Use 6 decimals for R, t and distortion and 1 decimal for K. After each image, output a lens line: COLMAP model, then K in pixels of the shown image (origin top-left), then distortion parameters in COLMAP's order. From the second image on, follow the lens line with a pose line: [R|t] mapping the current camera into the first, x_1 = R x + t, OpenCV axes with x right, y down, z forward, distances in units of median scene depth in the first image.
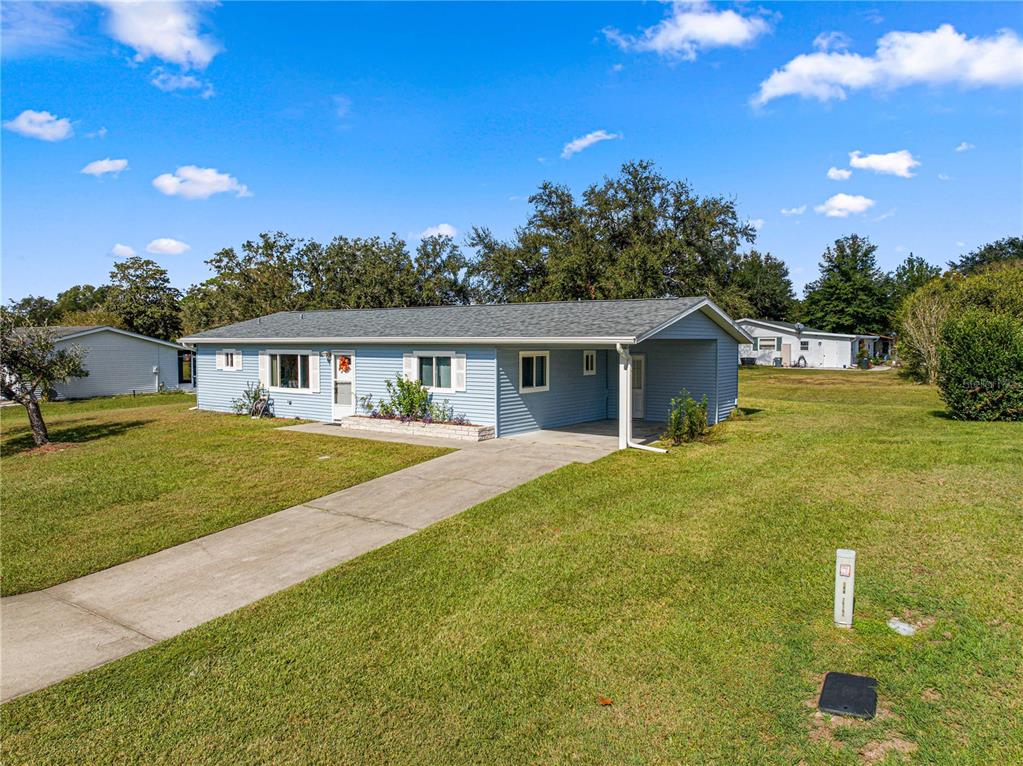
lens RADIAL K [[706.5, 0, 511.5], [0, 706.5, 383.0], [0, 0, 1]] dist [-0.025823, -0.004469]
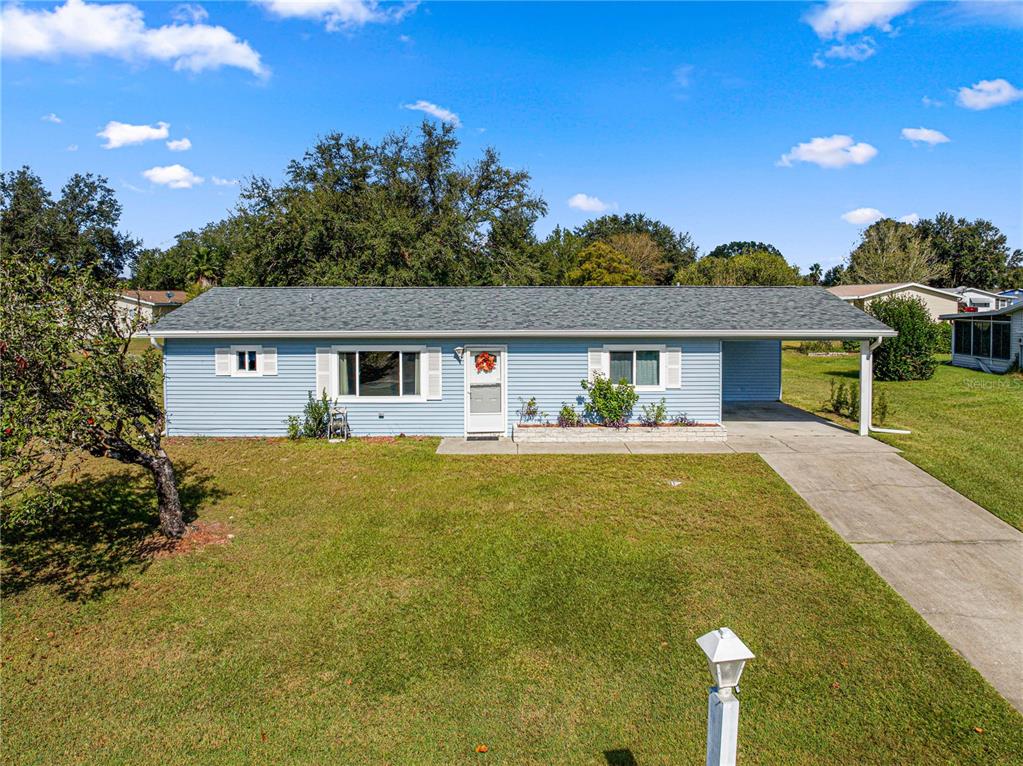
lens RADIAL K [[731.2, 0, 512.5], [0, 731.2, 329.7], [0, 0, 1]] dist [-0.029804, -0.004390]
pose [[0.823833, -0.027285, 0.566176, -0.656271], [0.036828, 0.999307, -0.005428, -0.056044], [-0.565635, 0.025323, 0.824267, 0.287941]]
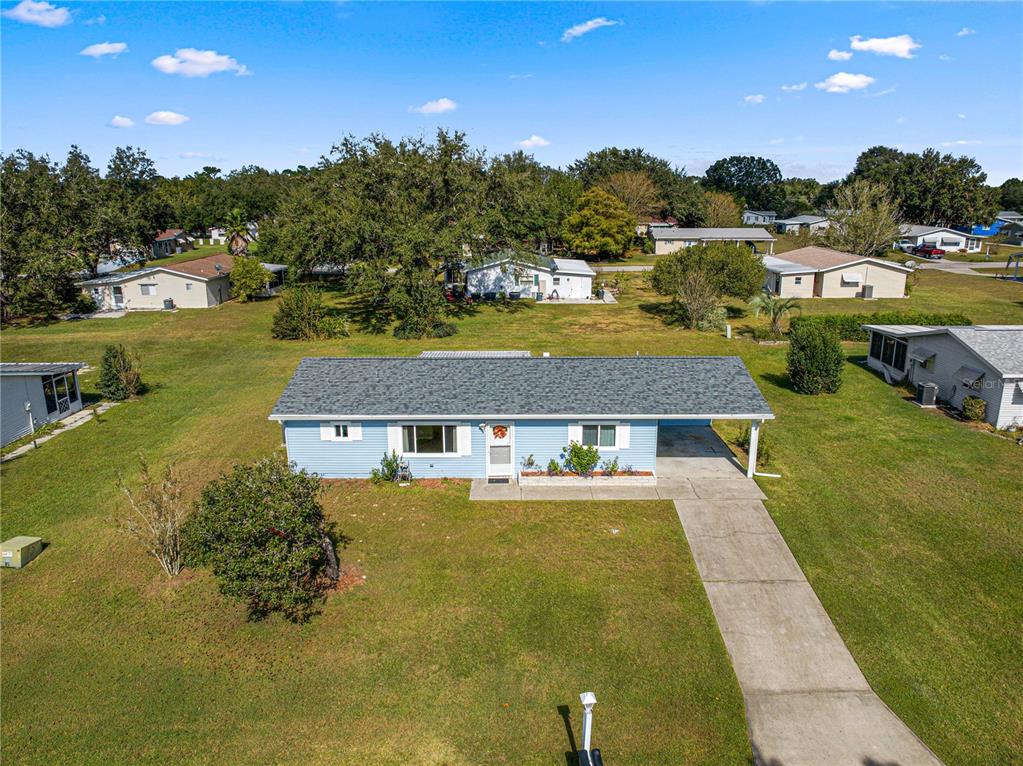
lens RADIAL K [[706.5, 0, 511.5], [0, 706.5, 383.0], [0, 0, 1]] dist [-0.025823, -0.004469]
pose [[0.827339, -0.150972, 0.541034, -0.830263], [0.038349, 0.976137, 0.213741, -0.351886], [-0.560393, -0.156088, 0.813386, 0.020552]]
